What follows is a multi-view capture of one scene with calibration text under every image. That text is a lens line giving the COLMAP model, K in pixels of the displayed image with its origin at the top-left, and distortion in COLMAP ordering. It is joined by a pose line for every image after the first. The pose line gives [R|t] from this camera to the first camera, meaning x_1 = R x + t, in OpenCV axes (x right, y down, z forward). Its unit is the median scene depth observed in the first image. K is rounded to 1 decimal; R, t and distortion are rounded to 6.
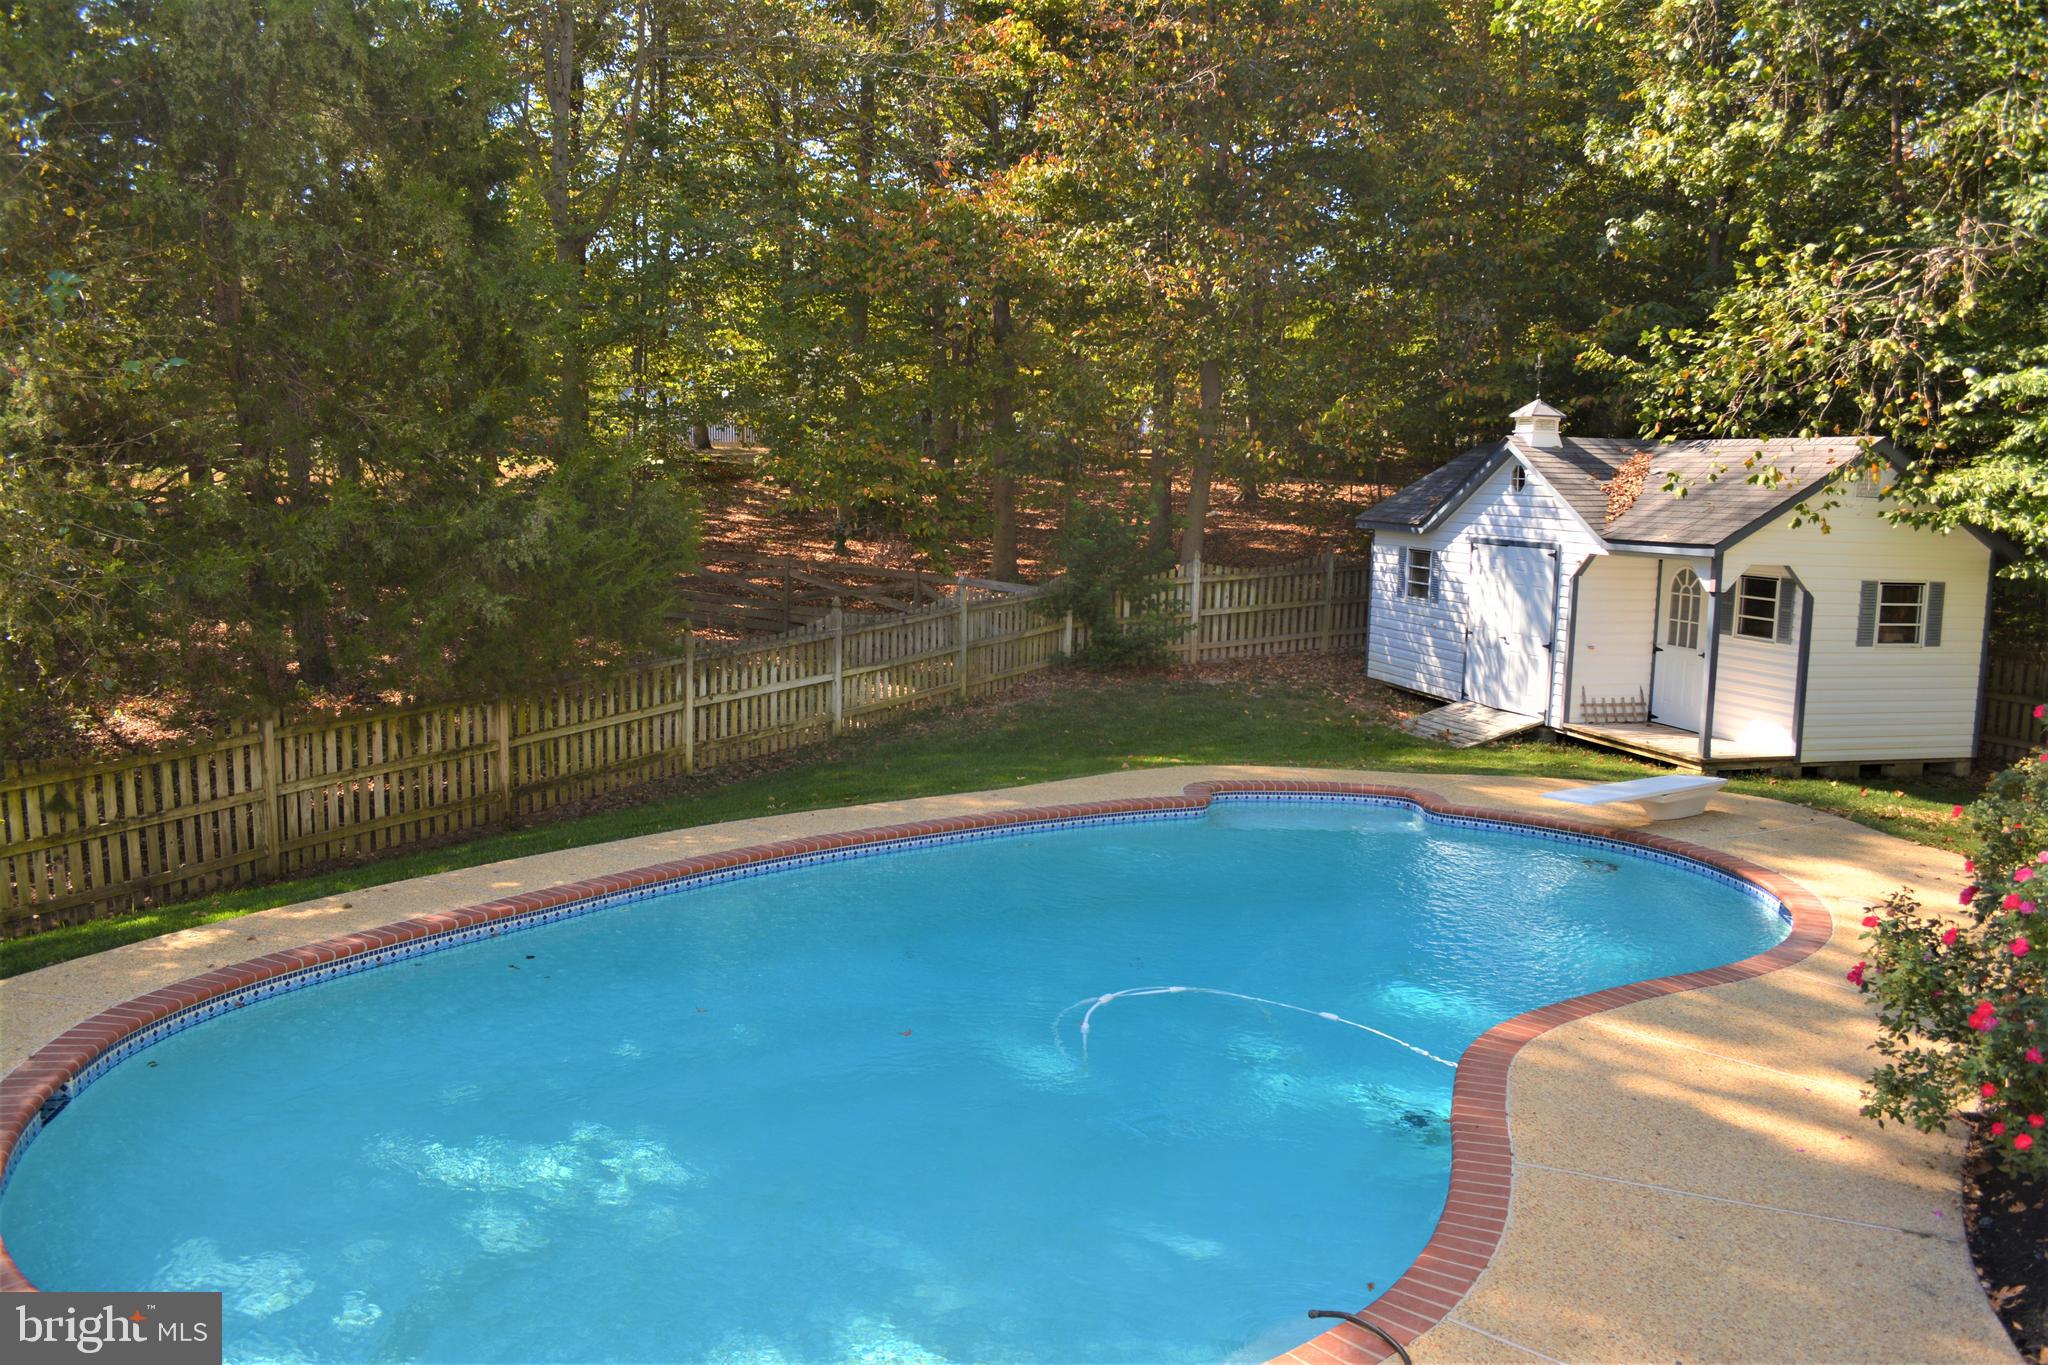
lens RADIAL K [[1602.7, 0, 1024.0], [0, 1602.7, 682.5], [0, 0, 1]] dist [-0.078785, 0.011616]
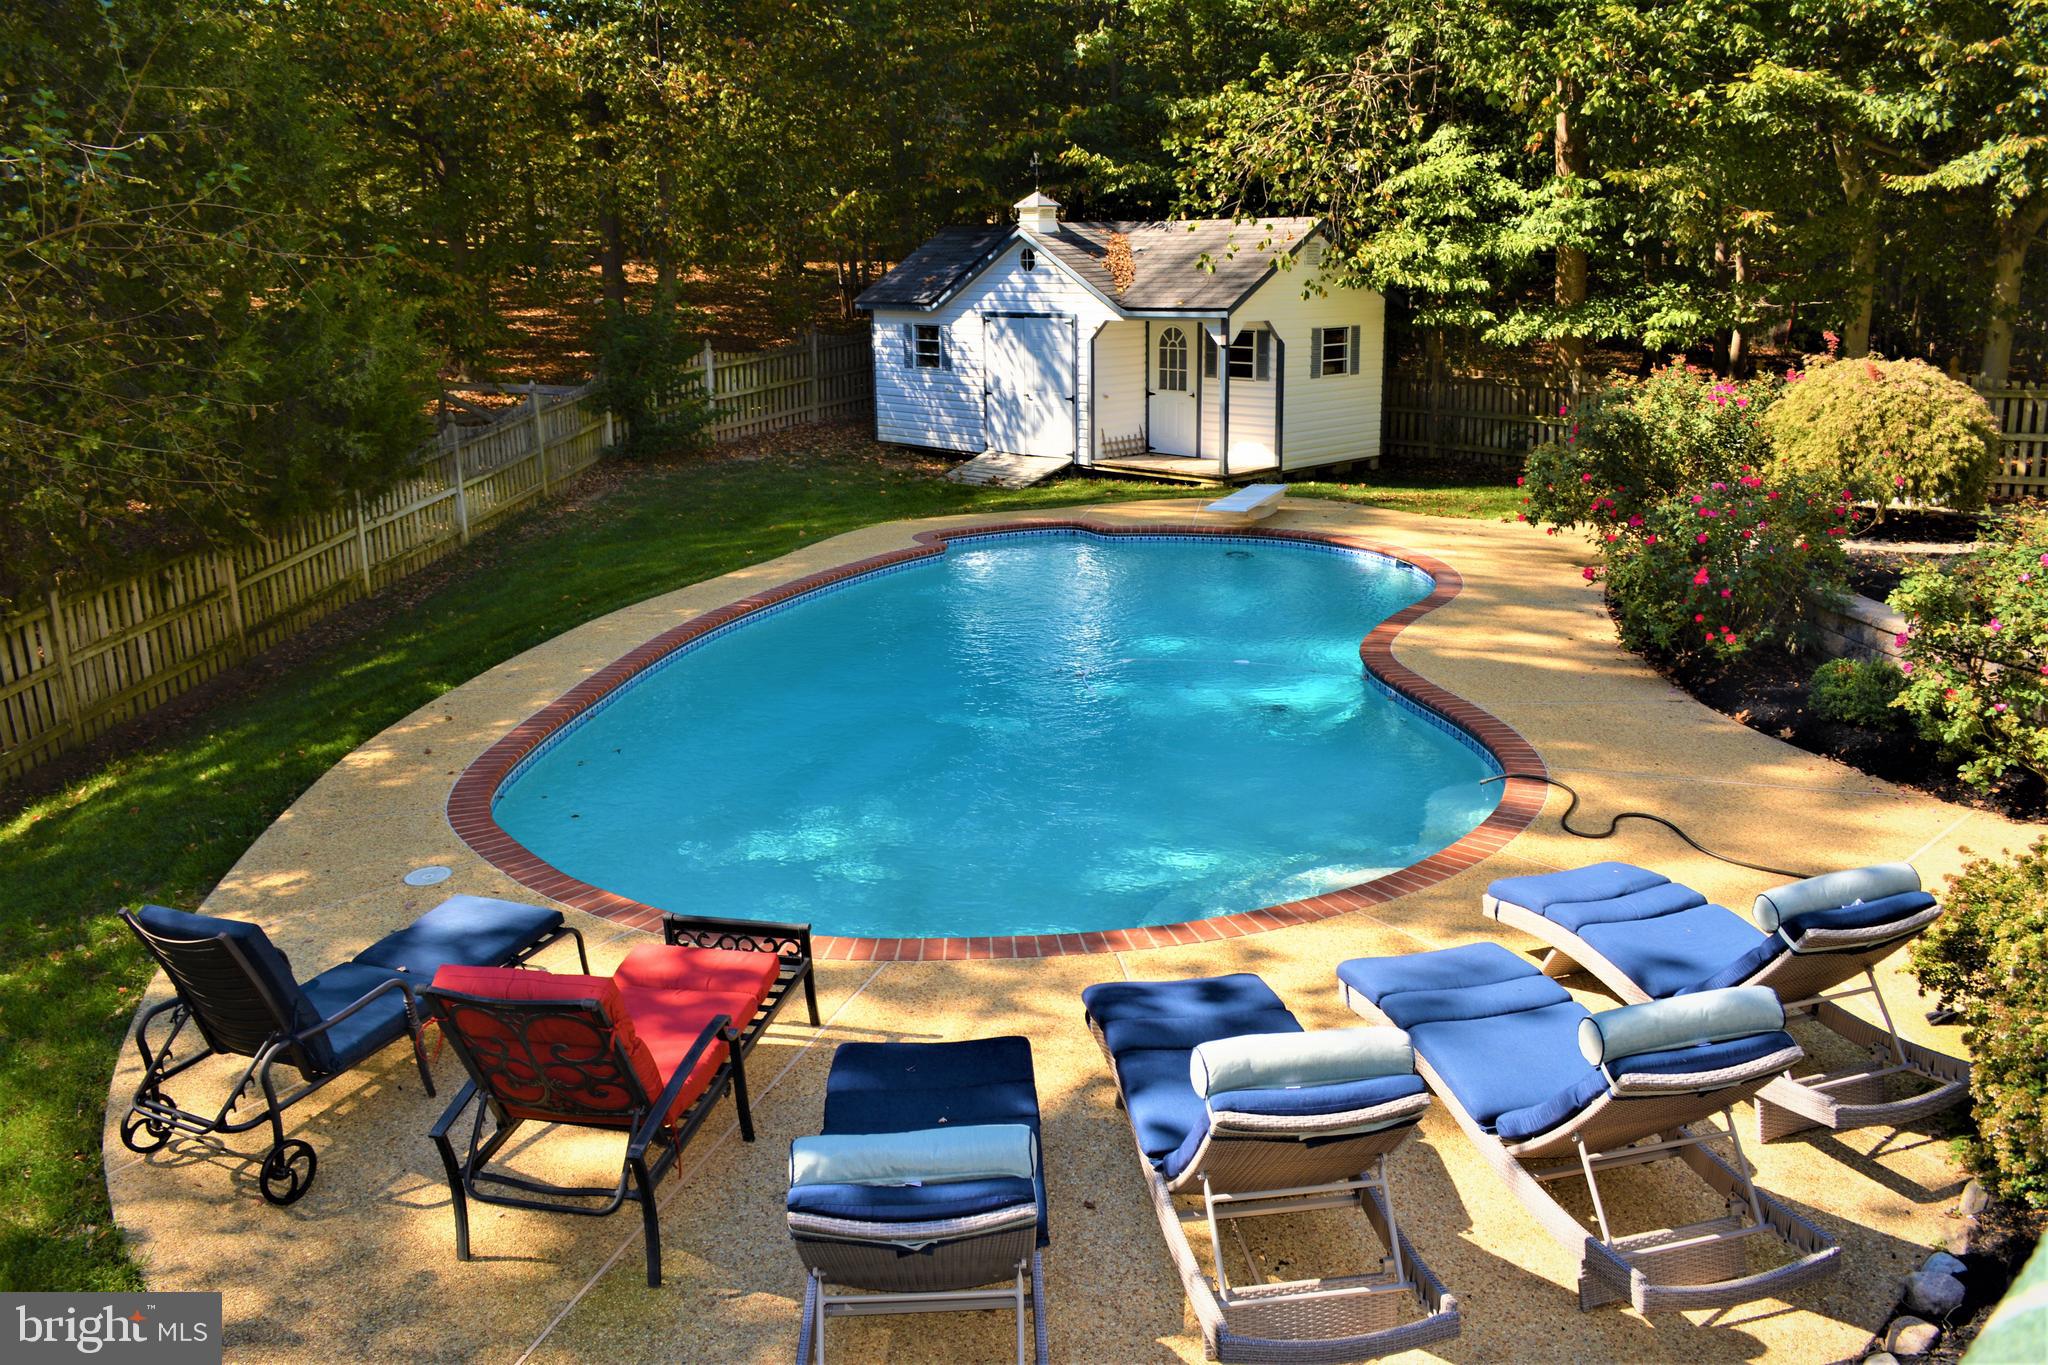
lens RADIAL K [[1602.7, 0, 1024.0], [0, 1602.7, 682.5], [0, 0, 1]] dist [-0.078785, 0.011616]
pose [[0.883623, -0.162198, 0.439206, -0.285922], [0.098318, 0.981441, 0.164641, -0.015082], [-0.457760, -0.102299, 0.883171, -0.095486]]
